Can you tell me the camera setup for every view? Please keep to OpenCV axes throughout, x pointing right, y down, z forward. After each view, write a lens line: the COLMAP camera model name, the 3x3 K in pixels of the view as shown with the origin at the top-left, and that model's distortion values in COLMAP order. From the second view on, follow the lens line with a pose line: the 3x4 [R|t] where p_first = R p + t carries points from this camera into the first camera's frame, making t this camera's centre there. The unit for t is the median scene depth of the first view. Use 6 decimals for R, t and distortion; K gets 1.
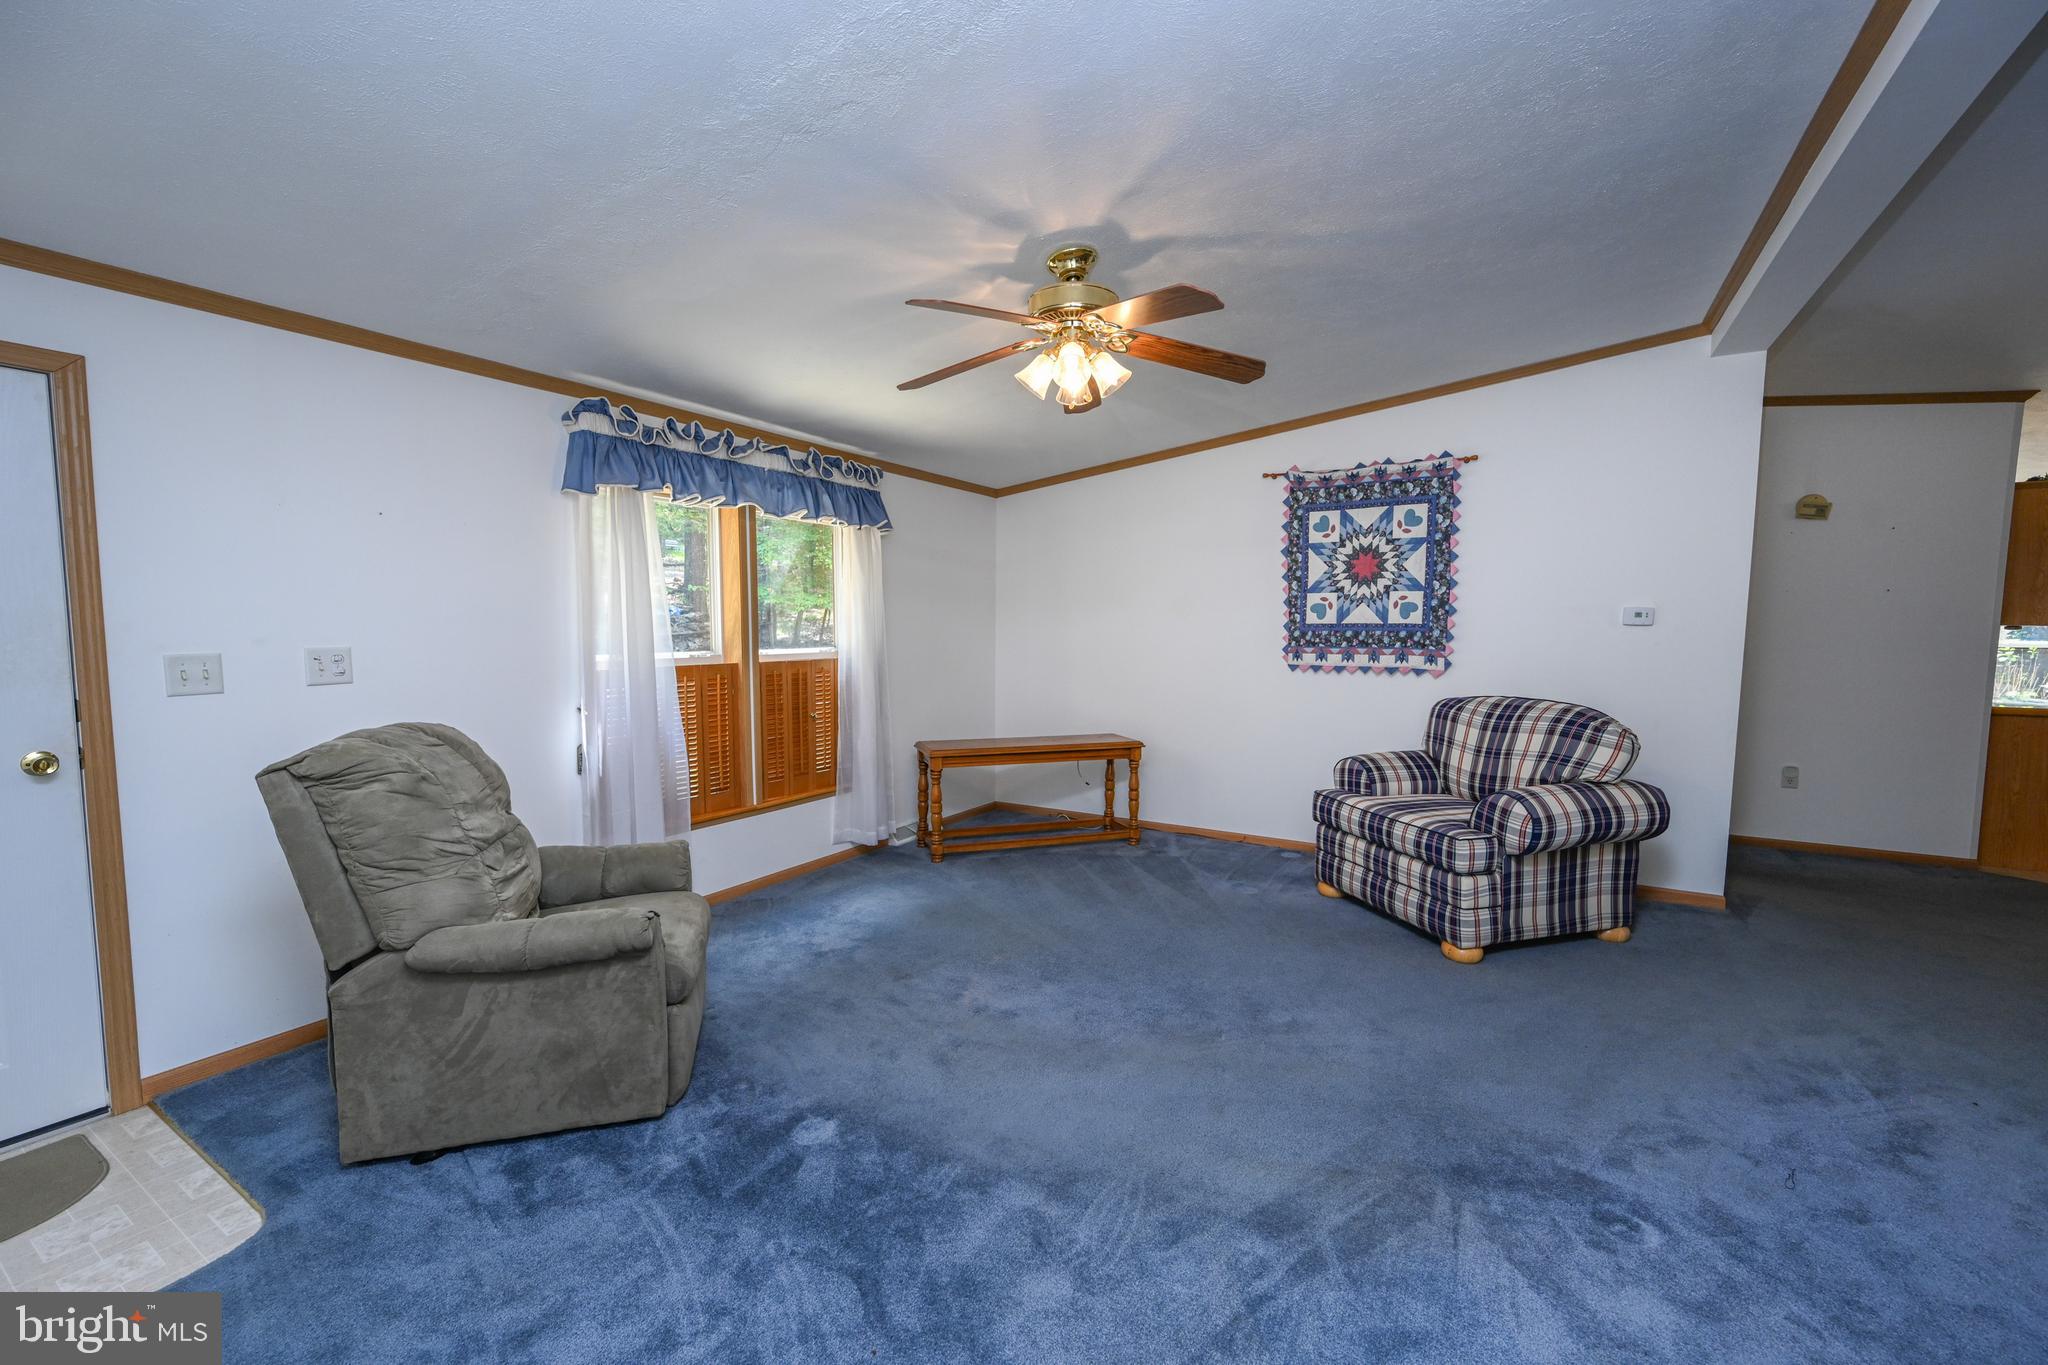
lens RADIAL K [[831.3, 0, 1022.8], [0, 831.3, 692.5], [0, 0, 1]] dist [-0.001394, 0.000620]
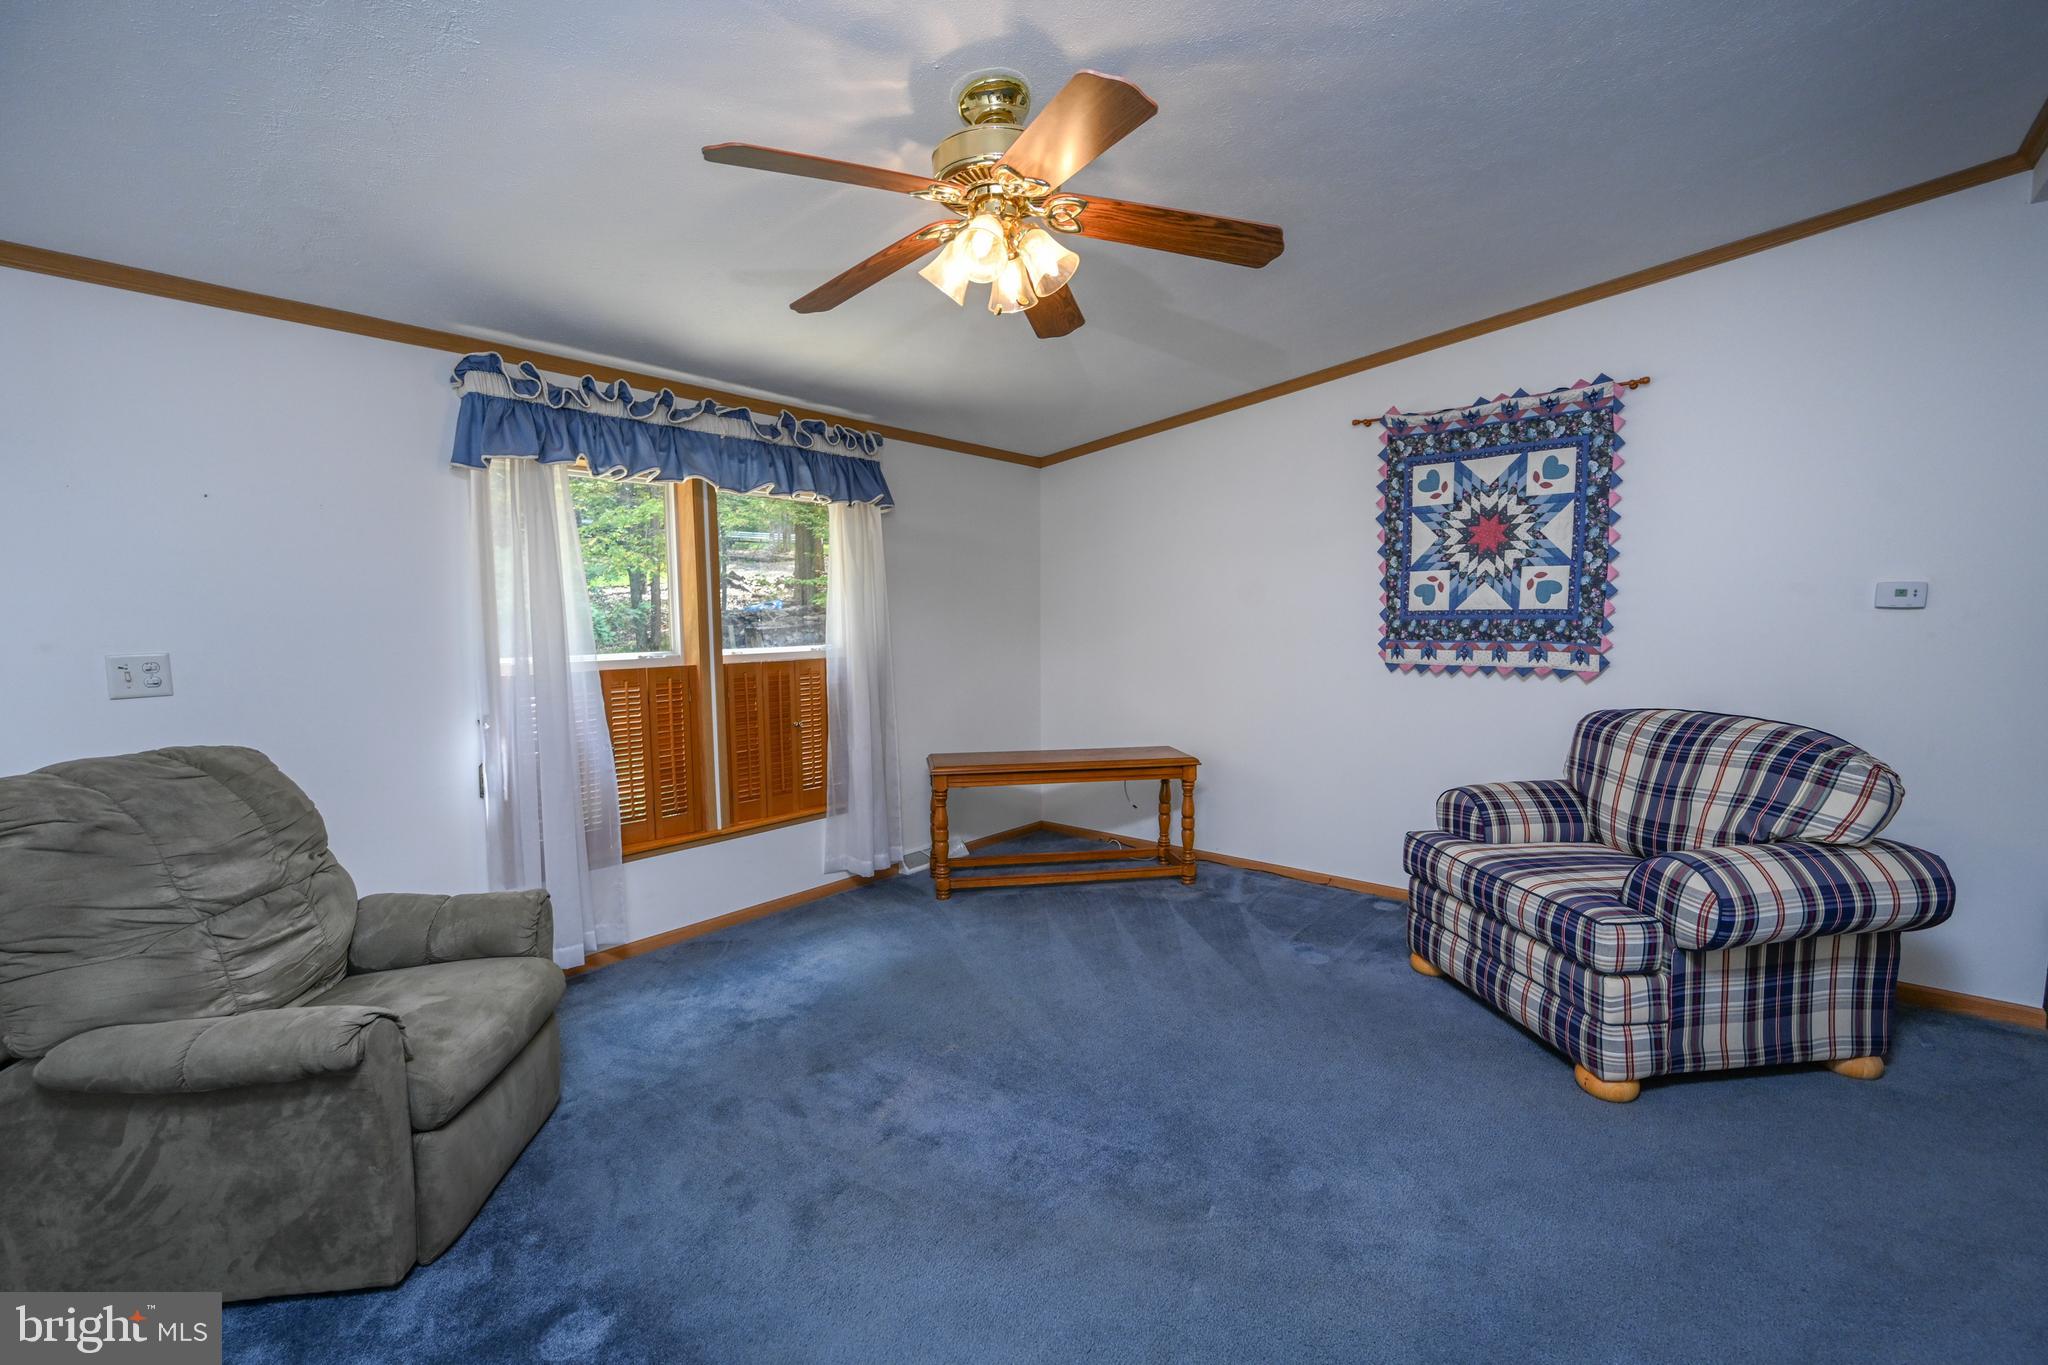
lens RADIAL K [[853.5, 0, 1023.5], [0, 853.5, 692.6], [0, 0, 1]] dist [0.000204, 0.000180]
pose [[0.987882, 0.002918, -0.155176, 0.118756], [-0.001386, 0.999949, 0.009980, -0.015063], [0.155197, -0.009644, 0.987836, 0.168162]]
